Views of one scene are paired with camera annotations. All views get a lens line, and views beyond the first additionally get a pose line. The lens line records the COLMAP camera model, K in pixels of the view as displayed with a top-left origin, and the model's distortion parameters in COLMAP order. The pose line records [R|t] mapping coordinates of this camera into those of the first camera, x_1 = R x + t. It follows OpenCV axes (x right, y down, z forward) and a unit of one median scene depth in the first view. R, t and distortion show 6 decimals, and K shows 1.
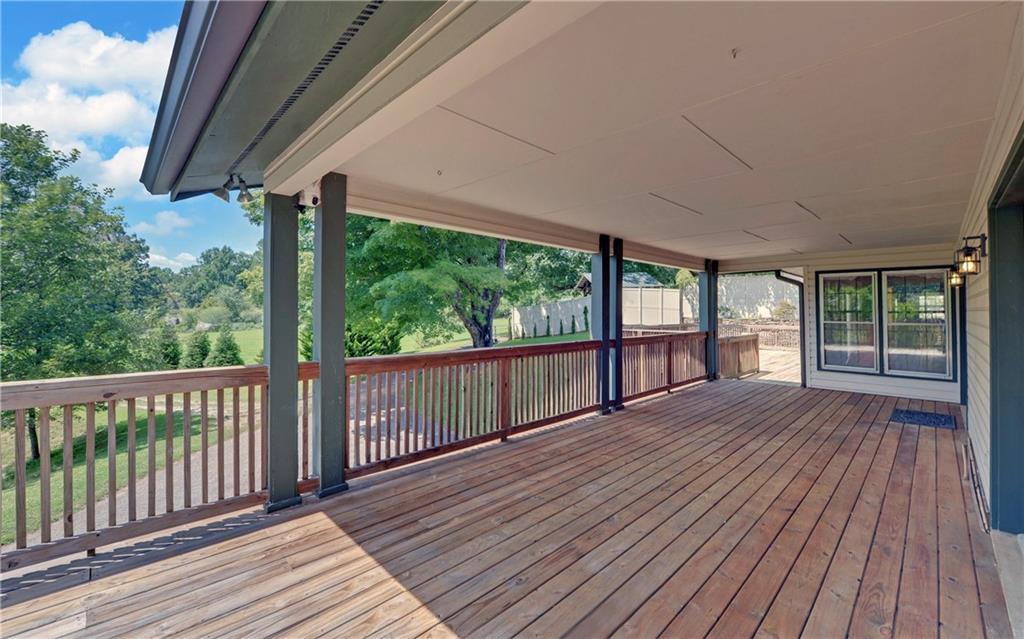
lens RADIAL K [[422.9, 0, 498.4], [0, 422.9, 303.5], [0, 0, 1]] dist [-0.022347, 0.000058]
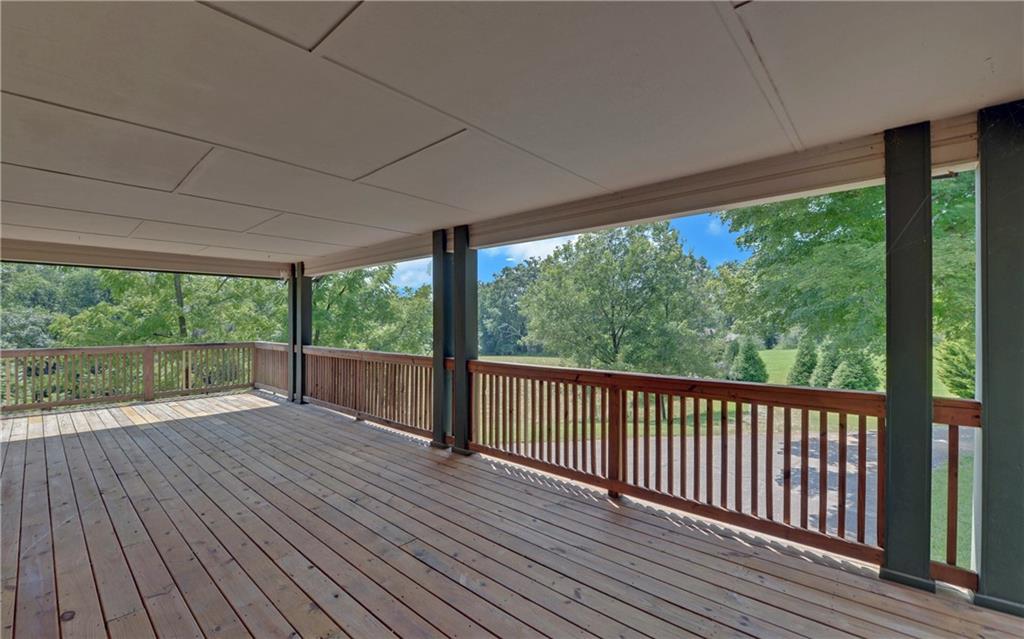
lens RADIAL K [[422.9, 0, 498.4], [0, 422.9, 303.5], [0, 0, 1]] dist [-0.022347, 0.000058]
pose [[0.078831, -0.059145, -0.995132, 0.424962], [0.013605, 0.998209, -0.058250, 0.016226], [0.996795, -0.008947, 0.079494, 0.422627]]
